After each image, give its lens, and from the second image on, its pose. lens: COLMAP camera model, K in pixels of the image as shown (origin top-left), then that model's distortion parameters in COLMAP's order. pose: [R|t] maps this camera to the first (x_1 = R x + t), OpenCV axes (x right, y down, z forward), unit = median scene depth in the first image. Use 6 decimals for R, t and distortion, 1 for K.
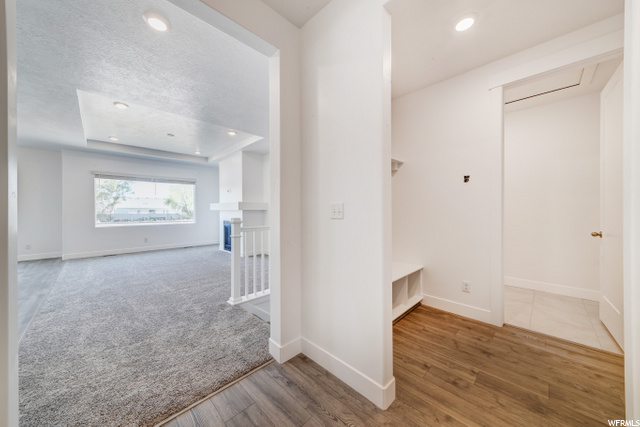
lens RADIAL K [[217.2, 0, 318.7], [0, 217.2, 210.5], [0, 0, 1]] dist [-0.000160, 0.000008]
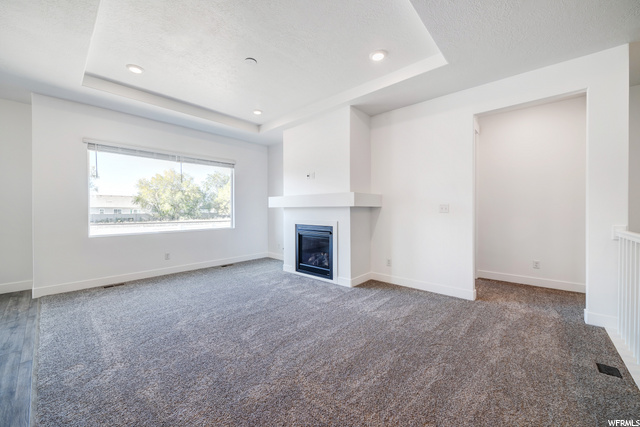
lens RADIAL K [[243.6, 0, 312.2], [0, 243.6, 209.5], [0, 0, 1]] dist [-0.002714, -0.001102]
pose [[0.999686, 0.003342, 0.024824, -0.406076], [-0.003195, 0.999977, -0.005936, 0.008524], [-0.024844, 0.005855, 0.999674, 0.307743]]
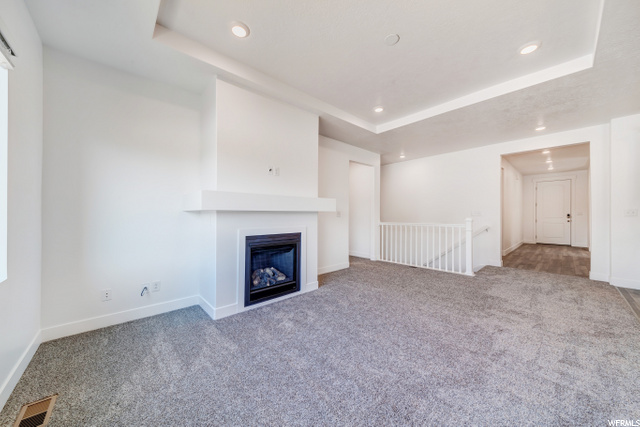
lens RADIAL K [[224.9, 0, 318.5], [0, 224.9, 212.6], [0, 0, 1]] dist [0.004941, 0.000437]
pose [[0.062241, 0.015539, 0.997940, -0.851598], [0.002120, 0.999874, -0.015701, 0.009087], [-0.998059, 0.003093, 0.062200, 0.834279]]
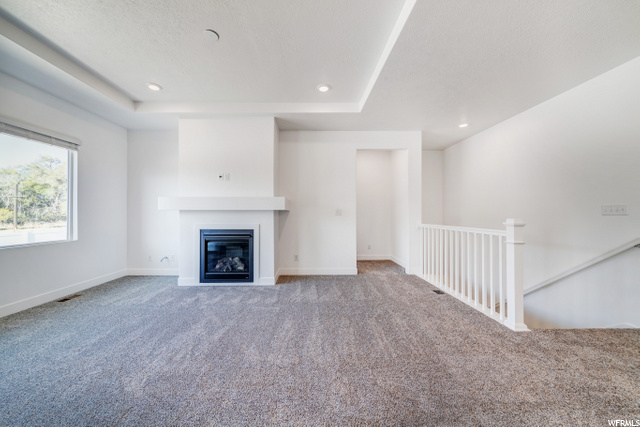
lens RADIAL K [[224.9, 0, 314.0], [0, 224.9, 211.3], [0, 0, 1]] dist [0.004941, 0.000437]
pose [[0.714049, 0.010502, 0.700017, -0.626762], [-0.002085, 0.999915, -0.012874, 0.007889], [-0.700093, 0.007733, 0.714010, 0.397183]]
